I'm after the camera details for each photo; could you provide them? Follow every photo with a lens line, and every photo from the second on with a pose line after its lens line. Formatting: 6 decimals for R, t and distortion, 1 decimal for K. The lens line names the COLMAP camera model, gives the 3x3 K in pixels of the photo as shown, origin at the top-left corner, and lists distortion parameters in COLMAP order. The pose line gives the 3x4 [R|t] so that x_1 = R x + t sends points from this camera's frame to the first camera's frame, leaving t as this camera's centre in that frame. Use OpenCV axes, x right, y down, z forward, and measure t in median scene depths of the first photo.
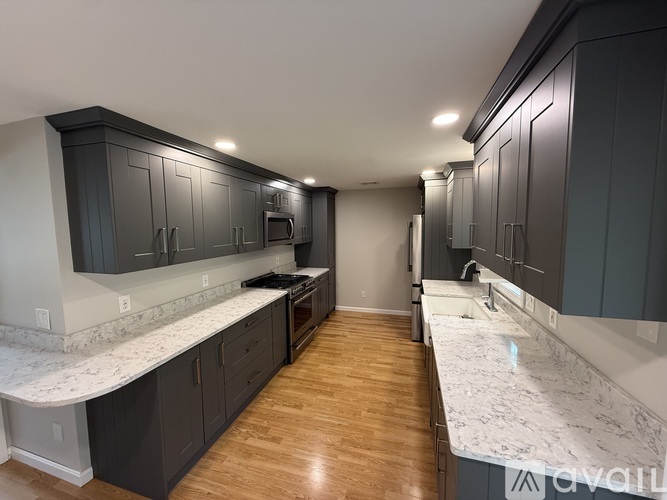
lens RADIAL K [[264.1, 0, 332.5], [0, 264.1, 247.8], [0, 0, 1]] dist [0.001074, 0.000091]
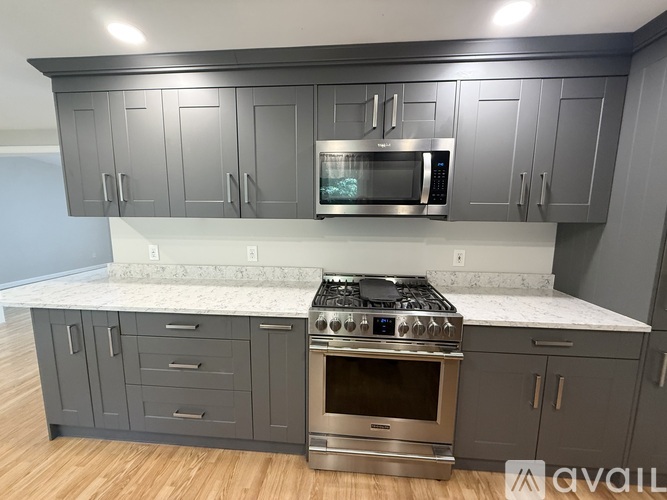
lens RADIAL K [[264.1, 0, 332.2], [0, 264.1, 251.3], [0, 0, 1]] dist [0.001074, 0.000091]
pose [[0.200866, 0.145505, -0.968752, 0.308314], [-0.093882, 0.987215, 0.128812, 0.000353], [0.975110, 0.065074, 0.211959, 1.139125]]
